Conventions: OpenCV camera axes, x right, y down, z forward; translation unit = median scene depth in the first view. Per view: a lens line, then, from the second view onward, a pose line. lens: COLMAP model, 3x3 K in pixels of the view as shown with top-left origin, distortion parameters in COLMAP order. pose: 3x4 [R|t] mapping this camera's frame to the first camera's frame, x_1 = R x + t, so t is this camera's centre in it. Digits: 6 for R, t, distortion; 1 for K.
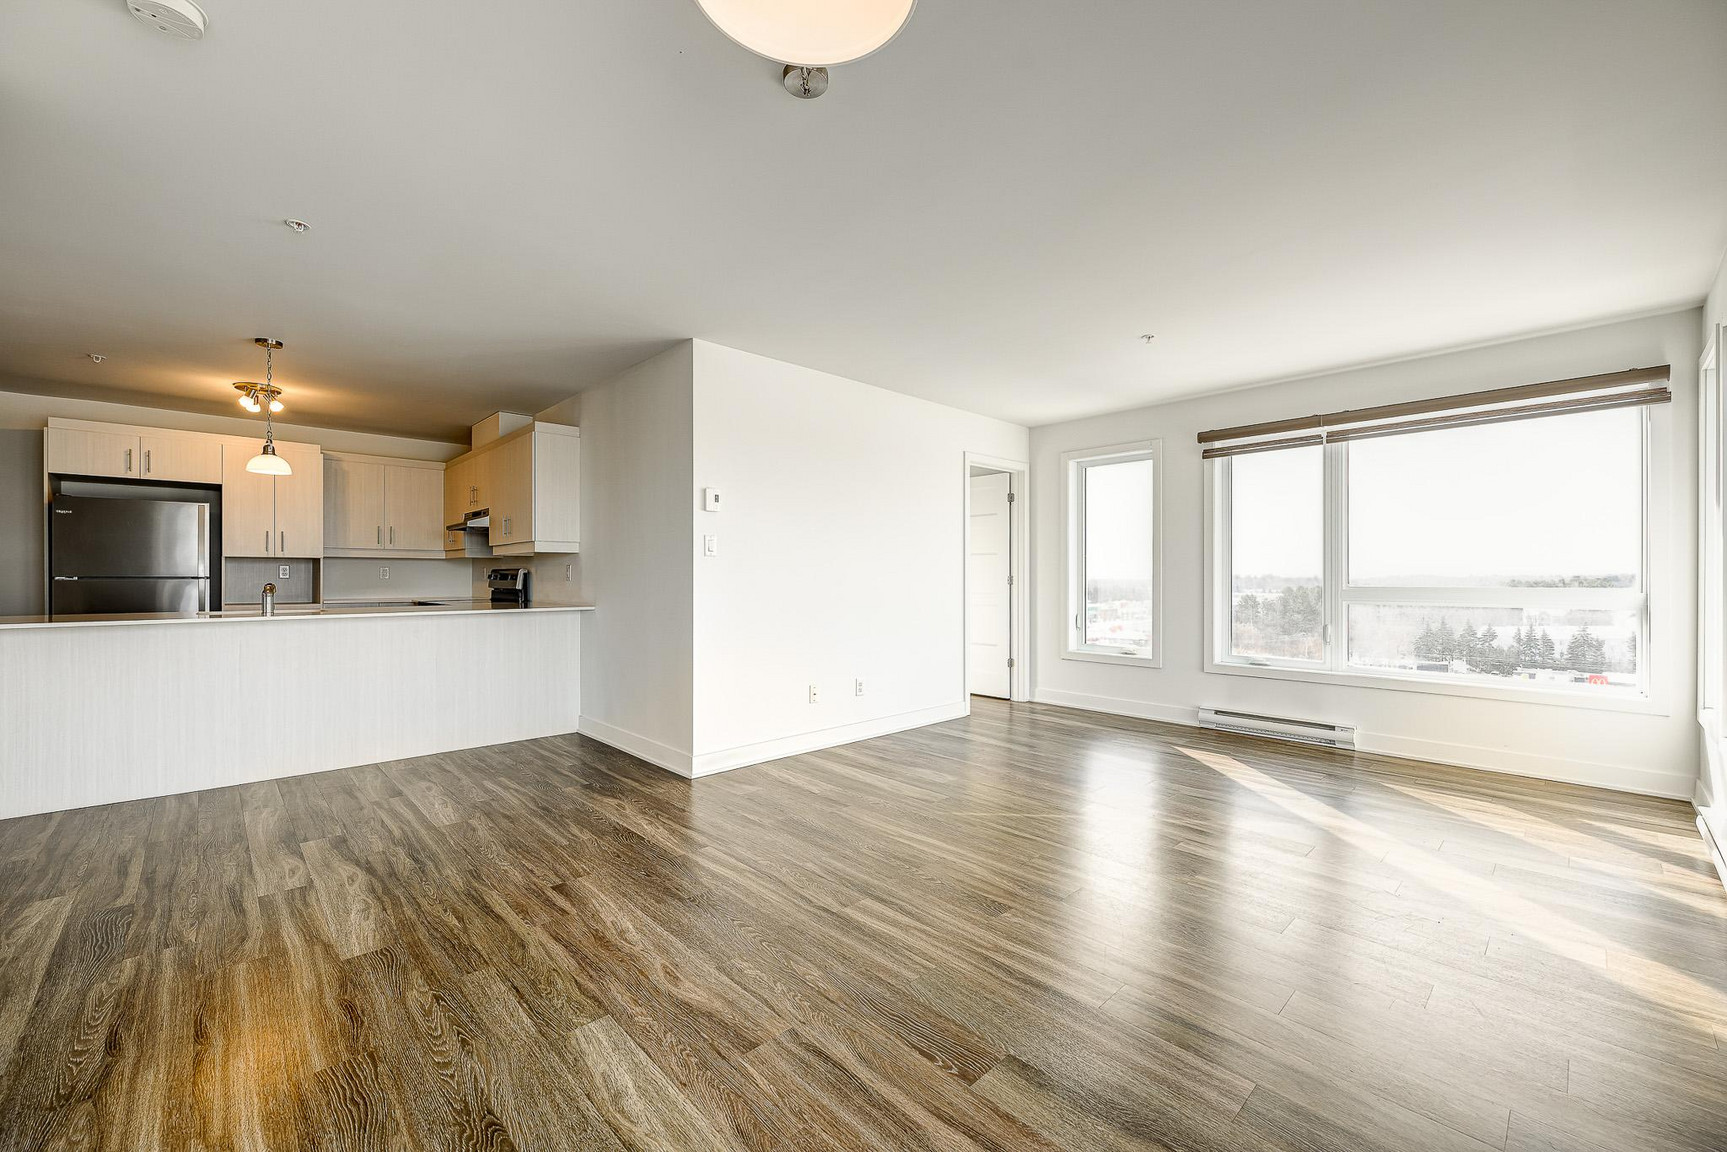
lens RADIAL K [[679.9, 0, 863.5], [0, 679.9, 576.0], [0, 0, 1]] dist [0.000074, 0.000025]
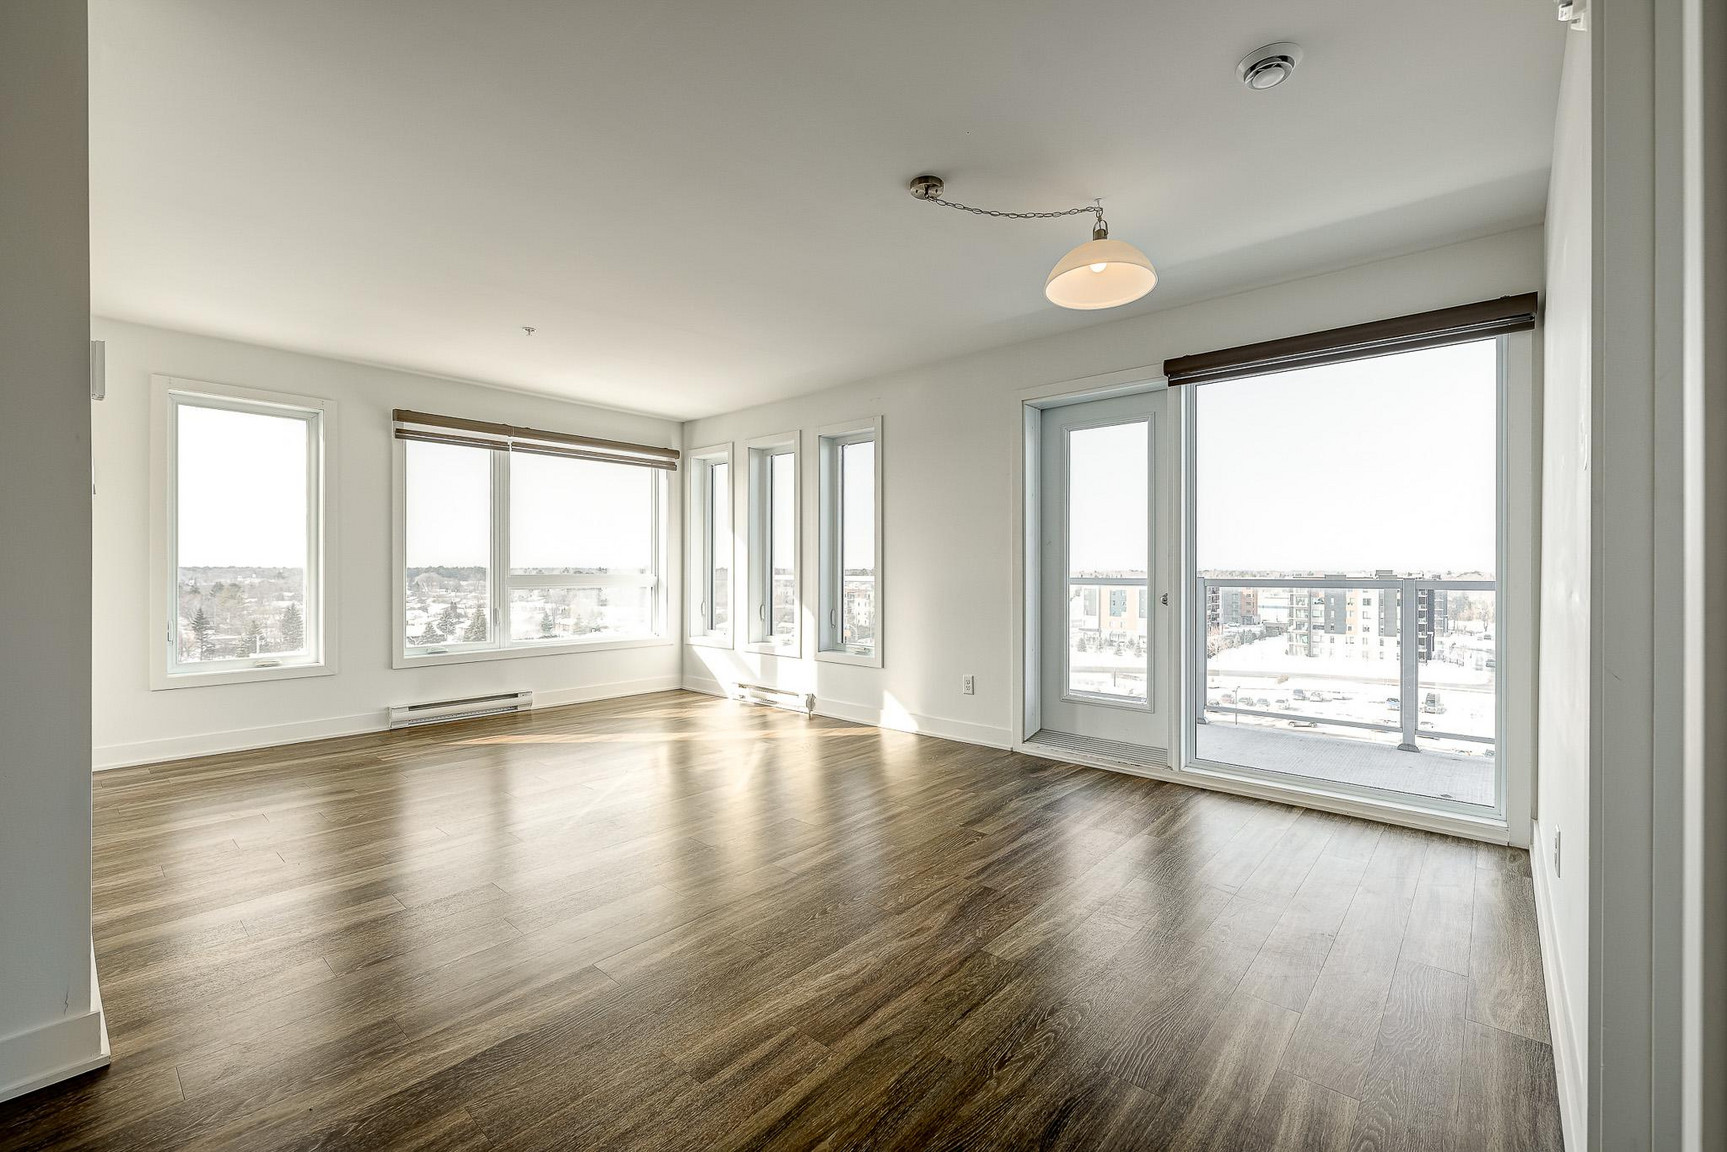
lens RADIAL K [[728.9, 0, 863.5], [0, 728.9, 576.0], [0, 0, 1]] dist [0.001656, 0.000107]
pose [[-0.082188, -0.007932, 0.996585, -0.794067], [-0.002931, 0.999966, 0.007718, 0.007998], [-0.996613, -0.002286, -0.082209, 0.658699]]
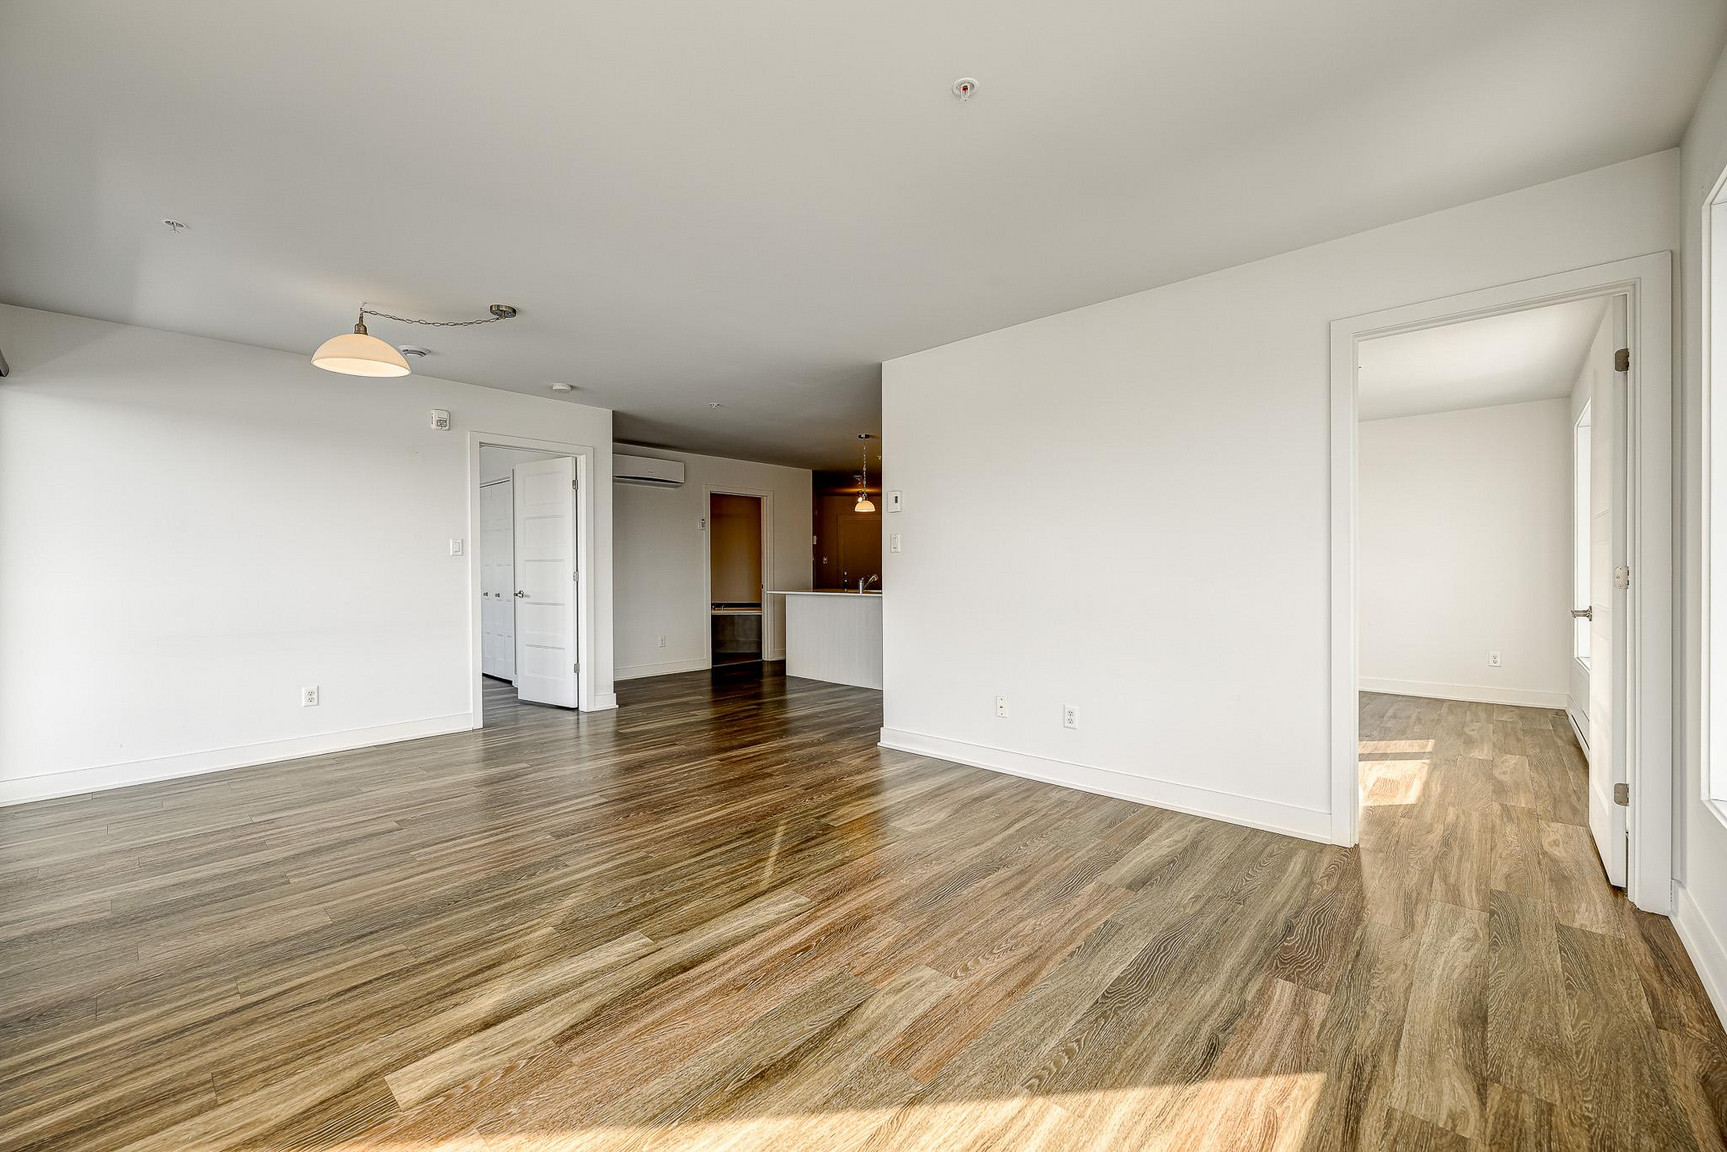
lens RADIAL K [[696.7, 0, 863.5], [0, 696.7, 576.0], [0, 0, 1]] dist [0.000498, 0.000019]
pose [[0.067976, 0.005914, -0.997669, 1.029273], [0.009178, 0.999936, 0.006553, 0.001563], [0.997645, -0.009602, 0.067917, 0.994791]]
